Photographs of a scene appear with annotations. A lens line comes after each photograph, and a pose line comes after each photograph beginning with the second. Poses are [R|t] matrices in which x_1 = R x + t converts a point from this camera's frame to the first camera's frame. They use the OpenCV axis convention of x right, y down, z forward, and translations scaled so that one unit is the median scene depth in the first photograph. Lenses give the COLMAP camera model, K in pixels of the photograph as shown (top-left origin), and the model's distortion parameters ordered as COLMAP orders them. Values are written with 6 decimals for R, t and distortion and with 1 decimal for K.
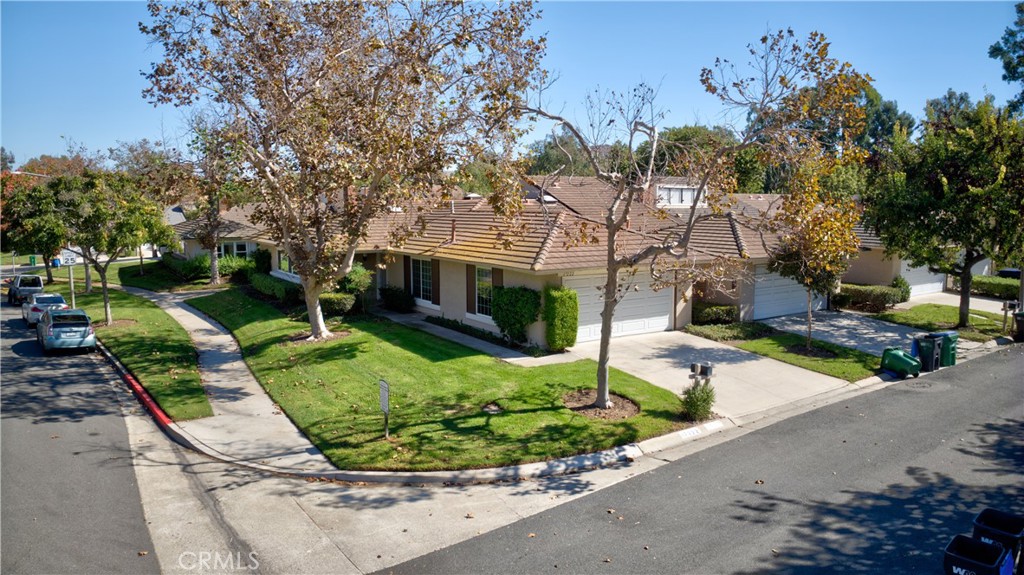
lens RADIAL K [[718.2, 0, 512.0], [0, 718.2, 287.5], [0, 0, 1]] dist [-0.097347, -0.020000]
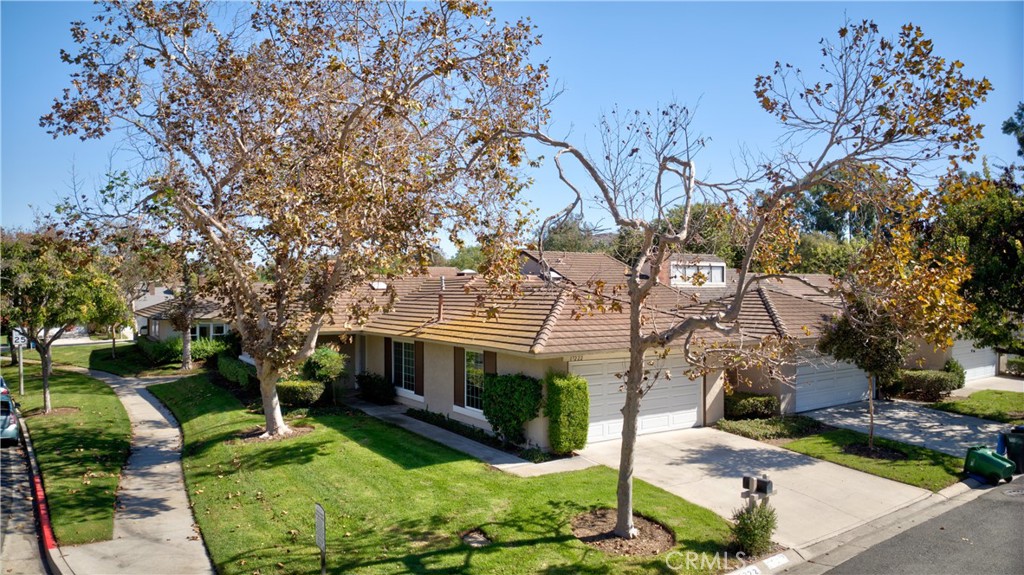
lens RADIAL K [[718.2, 0, 512.0], [0, 718.2, 287.5], [0, 0, 1]] dist [-0.097347, -0.020000]
pose [[0.999983, 0.000750, -0.005862, 0.010785], [-0.001459, 0.992546, -0.121861, 0.000610], [0.005727, 0.121868, 0.992530, 0.189618]]
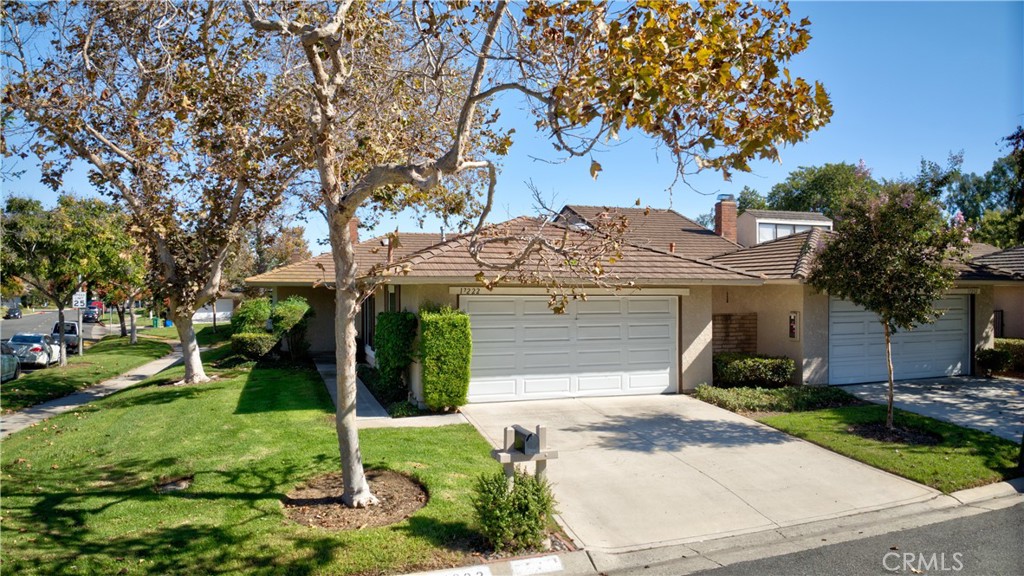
lens RADIAL K [[718.2, 0, 512.0], [0, 718.2, 288.0], [0, 0, 1]] dist [-0.097347, -0.020000]
pose [[0.964274, -0.000227, -0.264907, 0.296094], [-0.032422, 0.992380, -0.118869, 0.055248], [0.262916, 0.123211, 0.956919, 0.413569]]
